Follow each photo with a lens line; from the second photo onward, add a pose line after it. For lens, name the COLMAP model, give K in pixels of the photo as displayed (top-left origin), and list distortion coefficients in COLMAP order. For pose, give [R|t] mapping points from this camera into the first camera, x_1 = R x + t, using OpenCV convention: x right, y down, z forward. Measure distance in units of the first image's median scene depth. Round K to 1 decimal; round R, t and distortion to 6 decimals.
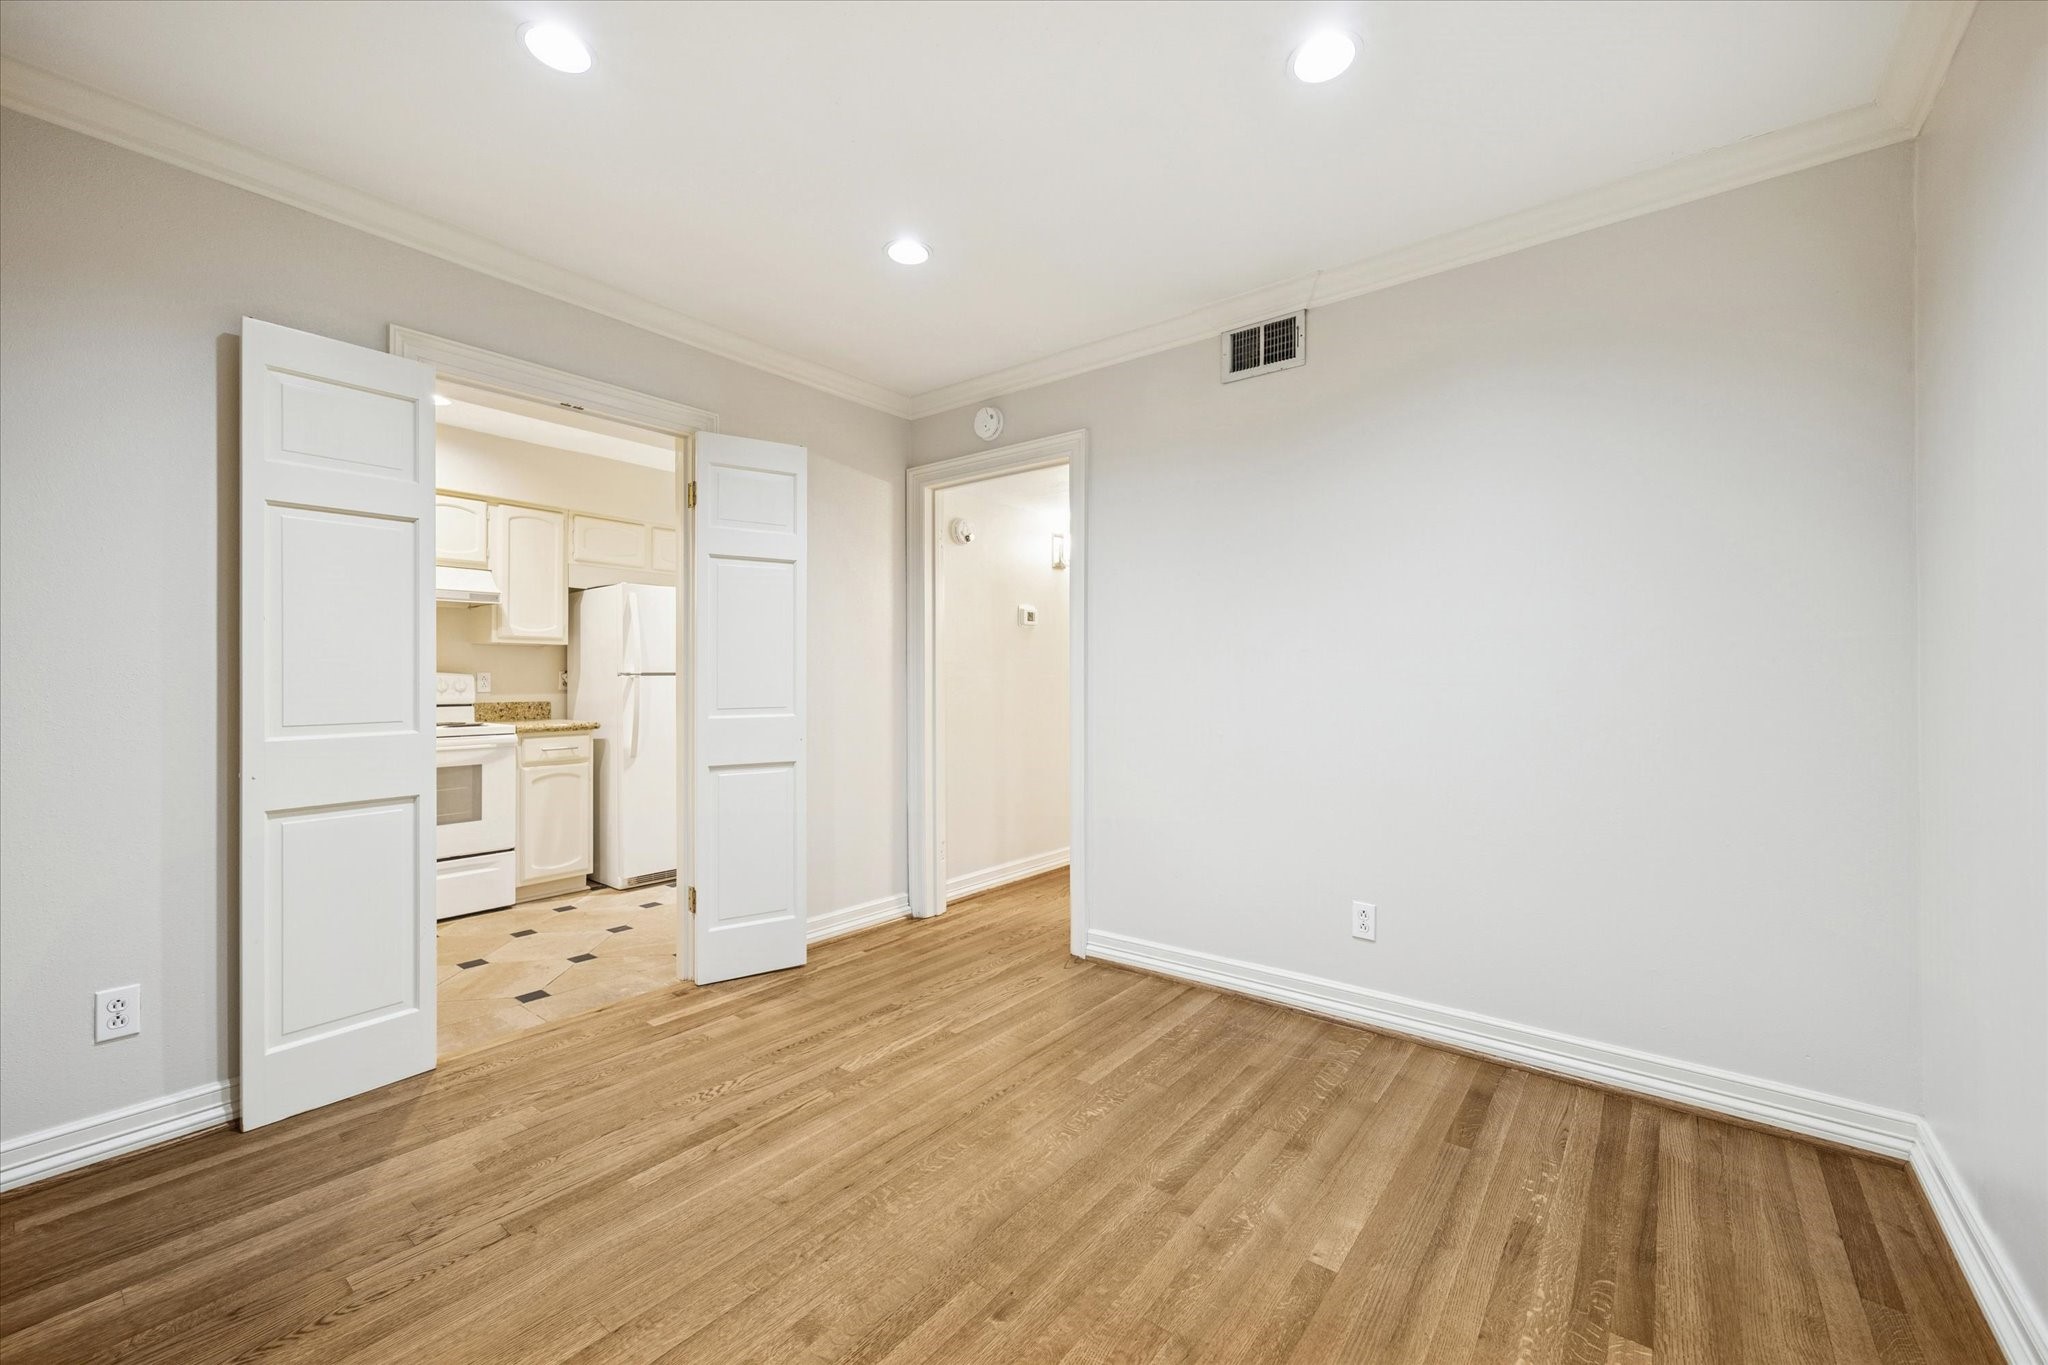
lens RADIAL K [[807.7, 0, 1027.3], [0, 807.7, 674.2], [0, 0, 1]] dist [-0.001020, 0.000000]
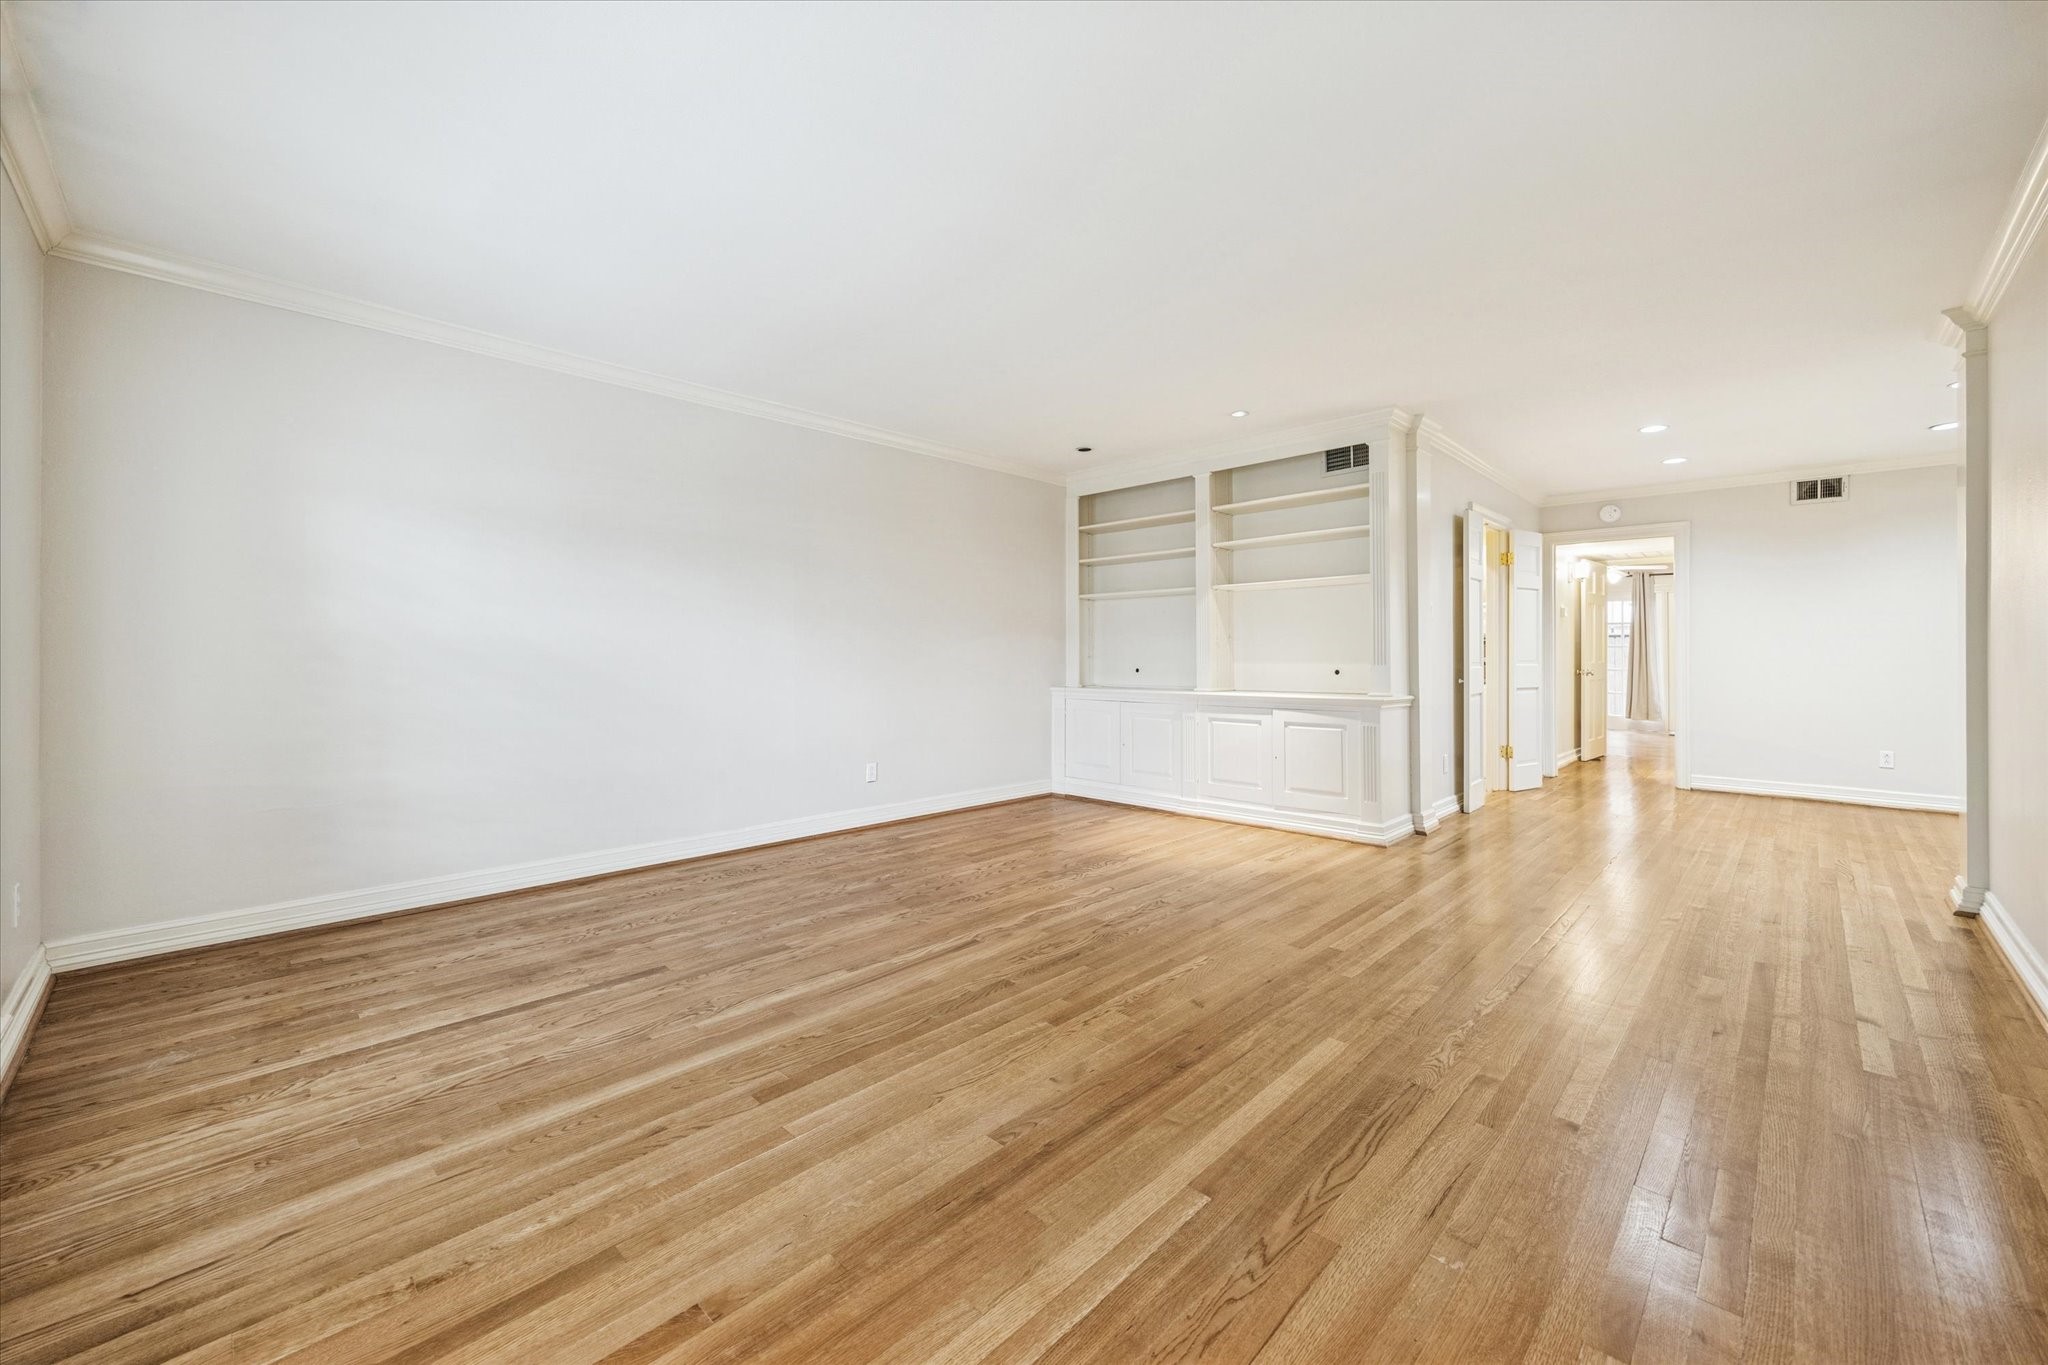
lens RADIAL K [[799.9, 0, 1026.4], [0, 799.9, 656.0], [0, 0, 1]] dist [-0.002575, 0.000051]
pose [[0.994488, -0.001711, -0.104833, -1.715719], [0.002432, 0.999974, 0.006756, 0.014666], [0.104819, -0.006973, 0.994467, -1.436683]]
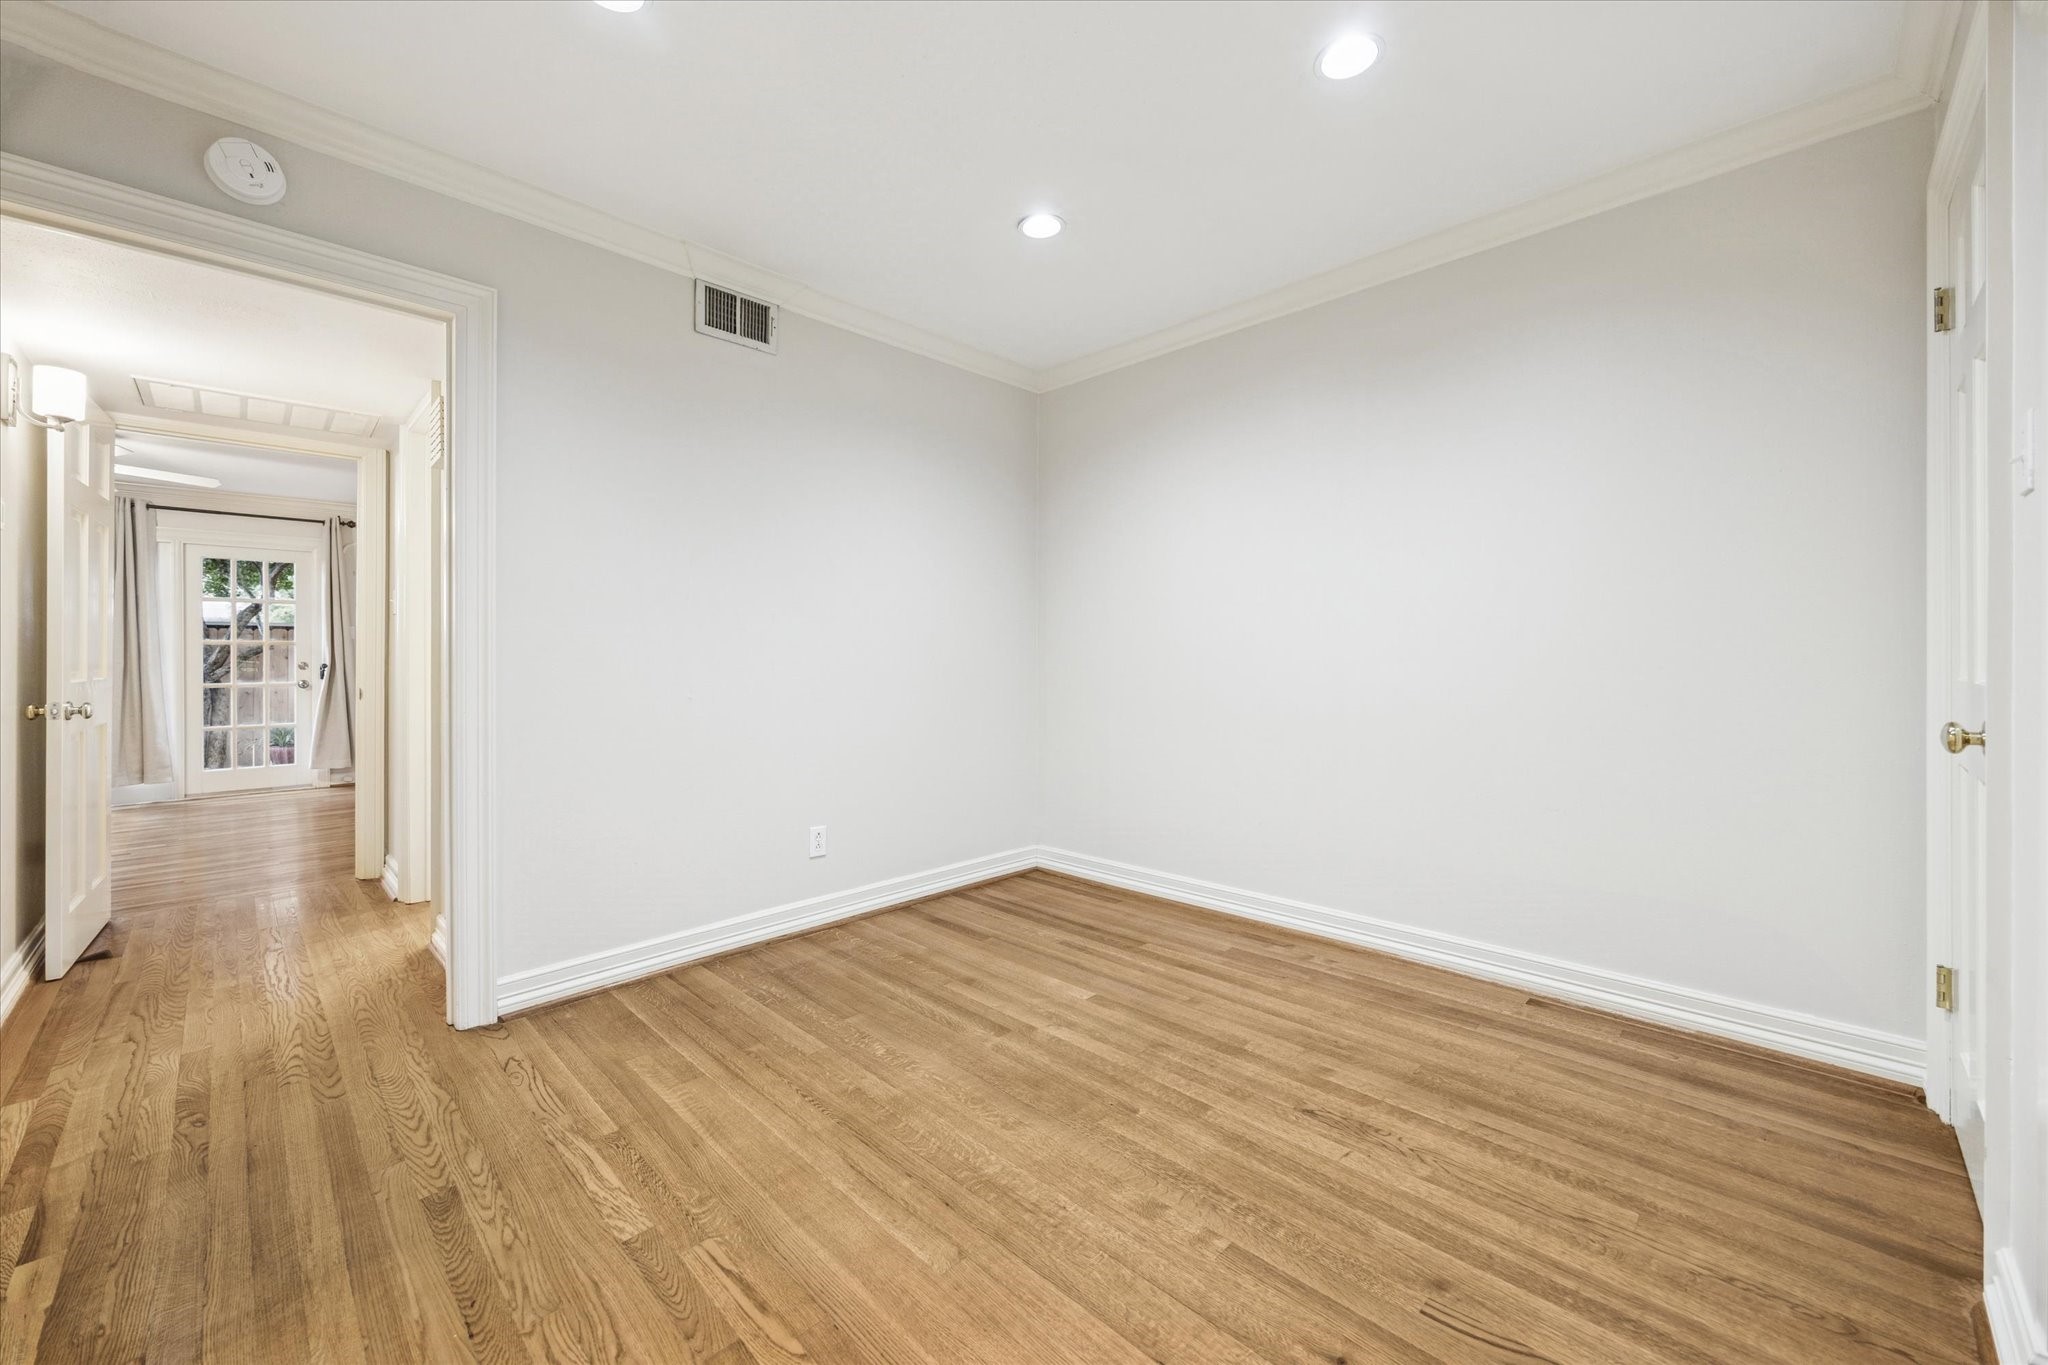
lens RADIAL K [[799.9, 0, 1026.4], [0, 799.9, 656.0], [0, 0, 1]] dist [-0.002575, 0.000051]
pose [[0.111835, -0.002317, 0.993724, -0.746958], [-0.004490, 0.999986, 0.002837, 0.024774], [-0.993717, -0.004779, 0.111823, 0.568521]]
